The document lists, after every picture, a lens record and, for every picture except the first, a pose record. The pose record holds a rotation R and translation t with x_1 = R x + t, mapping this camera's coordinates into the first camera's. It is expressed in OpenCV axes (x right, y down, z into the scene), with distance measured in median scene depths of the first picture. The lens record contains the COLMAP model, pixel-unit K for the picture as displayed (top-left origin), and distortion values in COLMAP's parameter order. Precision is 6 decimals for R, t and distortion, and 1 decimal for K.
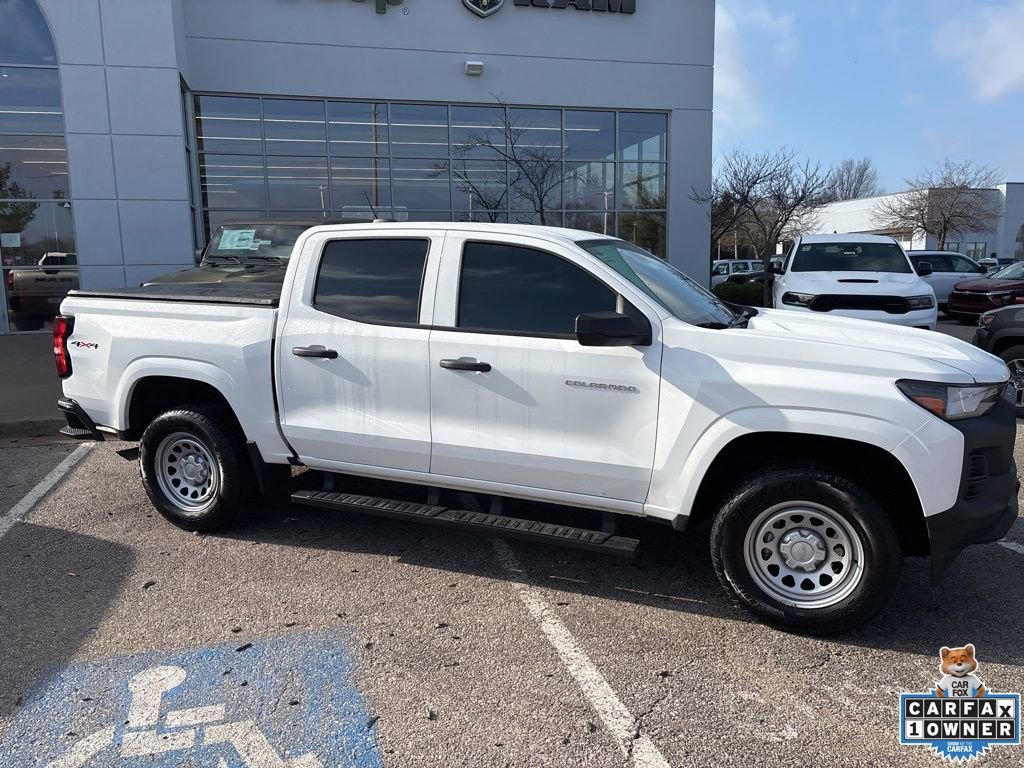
lens RADIAL K [[776.5, 0, 508.1], [0, 776.5, 391.2], [0, 0, 1]] dist [0.044634, -0.052078]
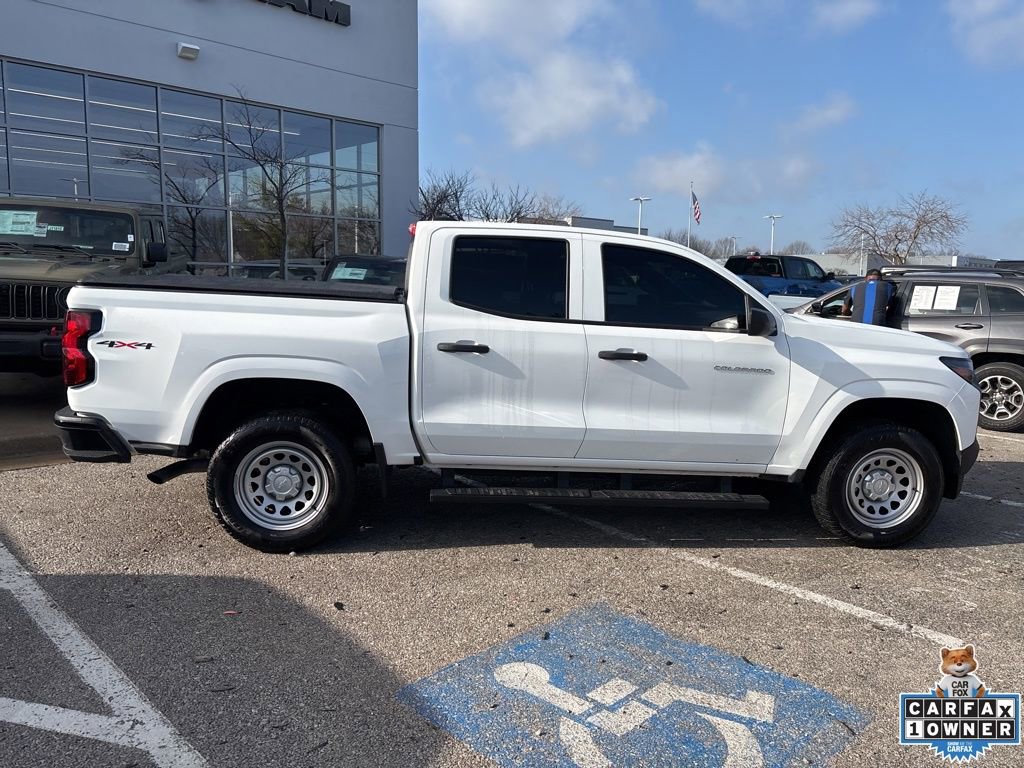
lens RADIAL K [[776.5, 0, 509.5], [0, 776.5, 378.7], [0, 0, 1]] dist [0.044634, -0.052078]
pose [[0.869179, -0.032107, 0.493455, -0.719887], [0.046075, 0.998807, -0.016168, 0.009278], [-0.492347, 0.036789, 0.869621, 0.111423]]
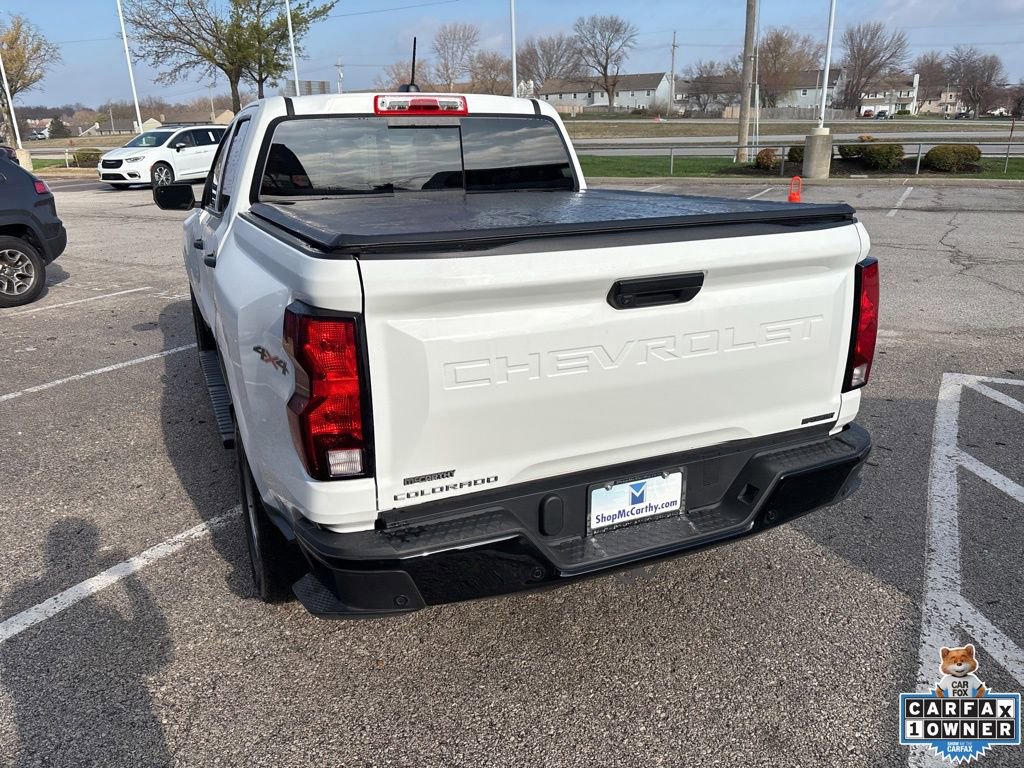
lens RADIAL K [[776.5, 0, 509.9], [0, 776.5, 391.6], [0, 0, 1]] dist [0.044634, -0.052078]
pose [[-0.719638, -0.197147, 0.665774, -0.926838], [0.142663, 0.896406, 0.419646, -0.314490], [-0.679536, 0.396974, -0.616962, 1.827846]]
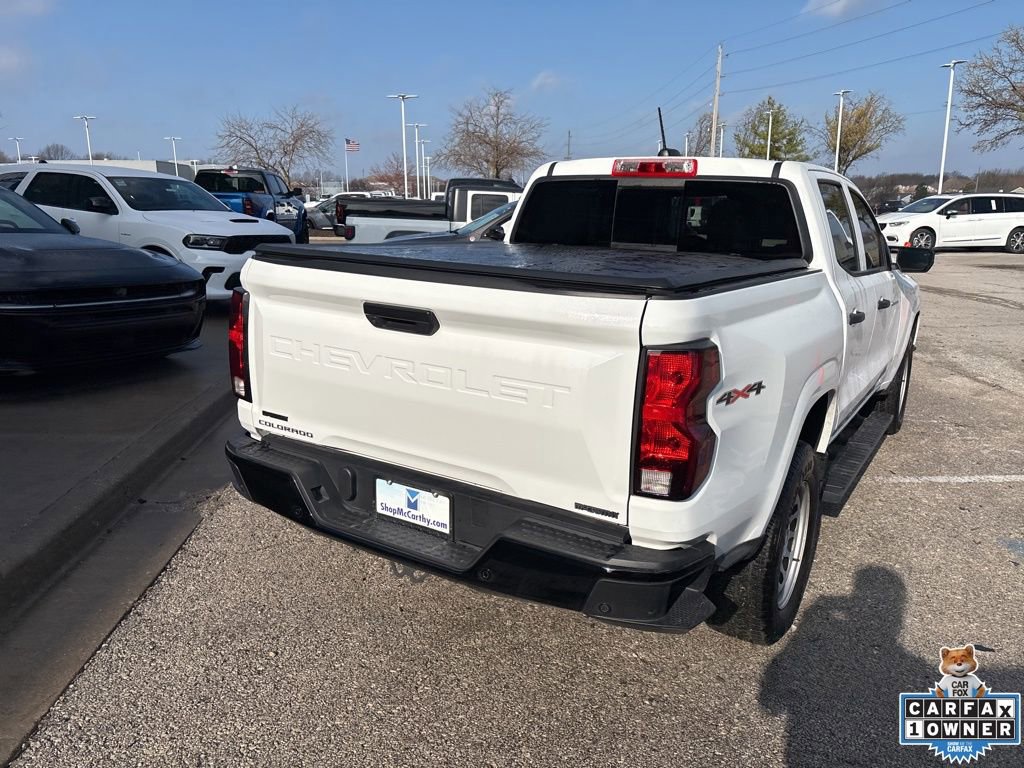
lens RADIAL K [[776.5, 0, 507.3], [0, 776.5, 379.9], [0, 0, 1]] dist [0.044634, -0.052078]
pose [[0.179929, -0.210605, 0.960870, -1.197126], [0.145434, 0.971772, 0.185761, -0.204639], [-0.972869, 0.106320, 0.205479, 1.253189]]
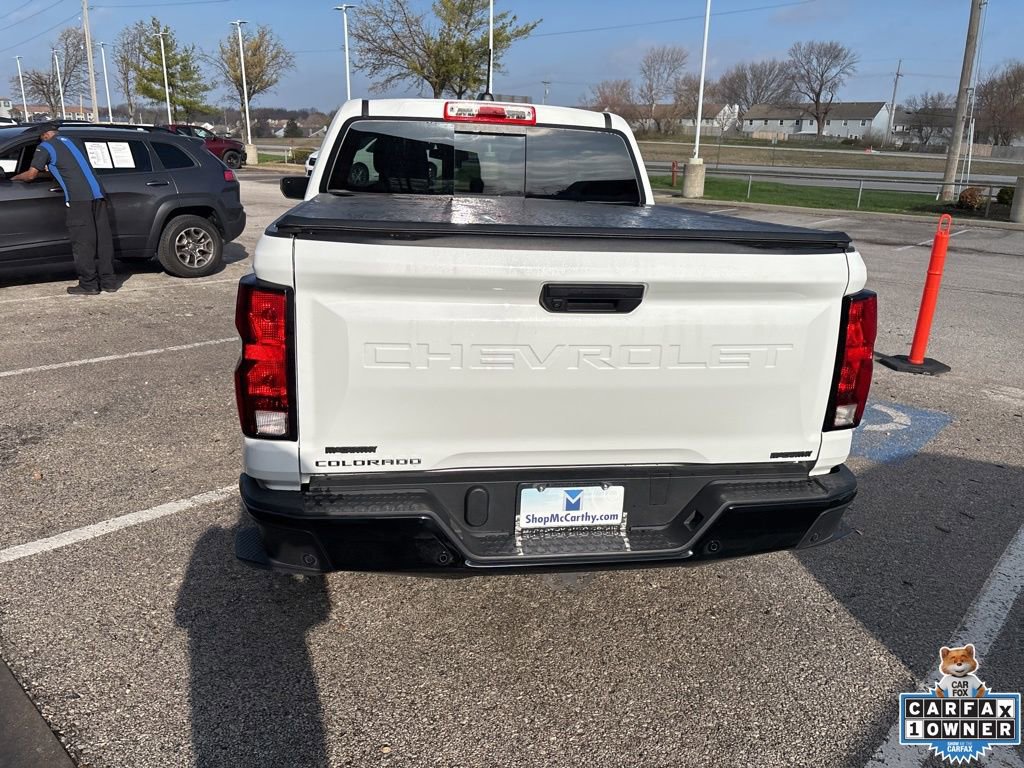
lens RADIAL K [[776.5, 0, 507.7], [0, 776.5, 381.6], [0, 0, 1]] dist [0.044634, -0.052078]
pose [[-0.529984, -0.252721, 0.809475, -1.036455], [0.111948, 0.925355, 0.362195, -0.287932], [-0.840586, 0.282576, -0.462132, 1.725674]]
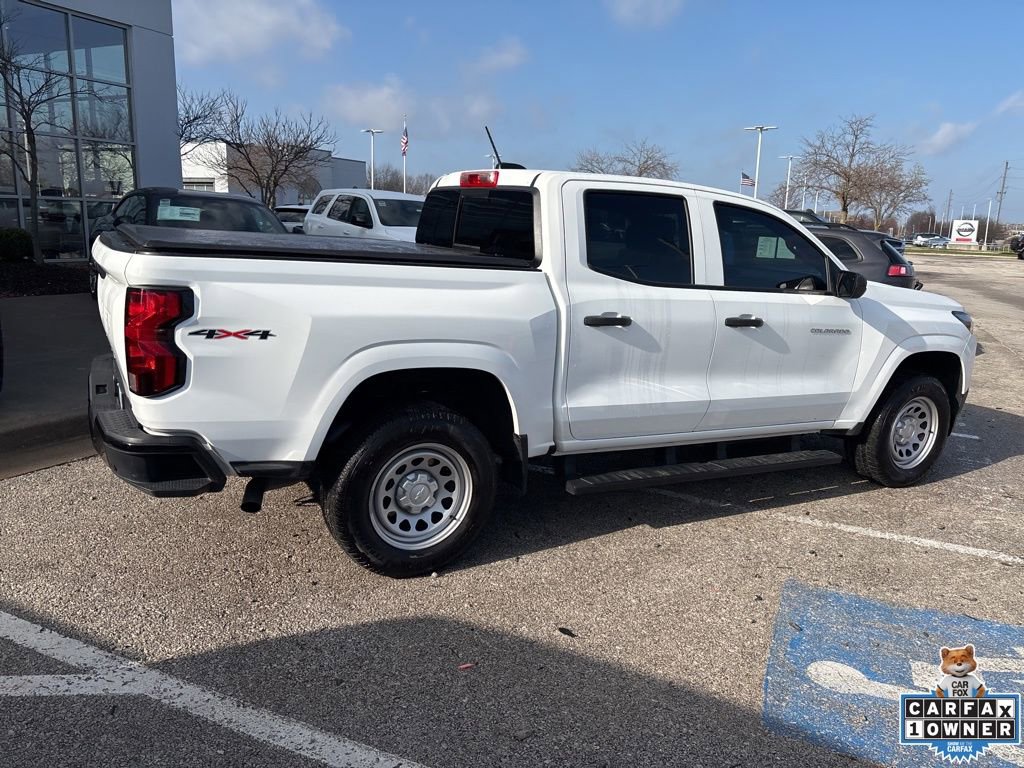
lens RADIAL K [[776.5, 0, 510.7], [0, 776.5, 386.8], [0, 0, 1]] dist [0.044634, -0.052078]
pose [[0.623605, -0.126939, 0.771365, -1.053590], [0.079673, 0.991910, 0.098822, -0.074242], [-0.777669, -0.000169, 0.628674, 0.554528]]
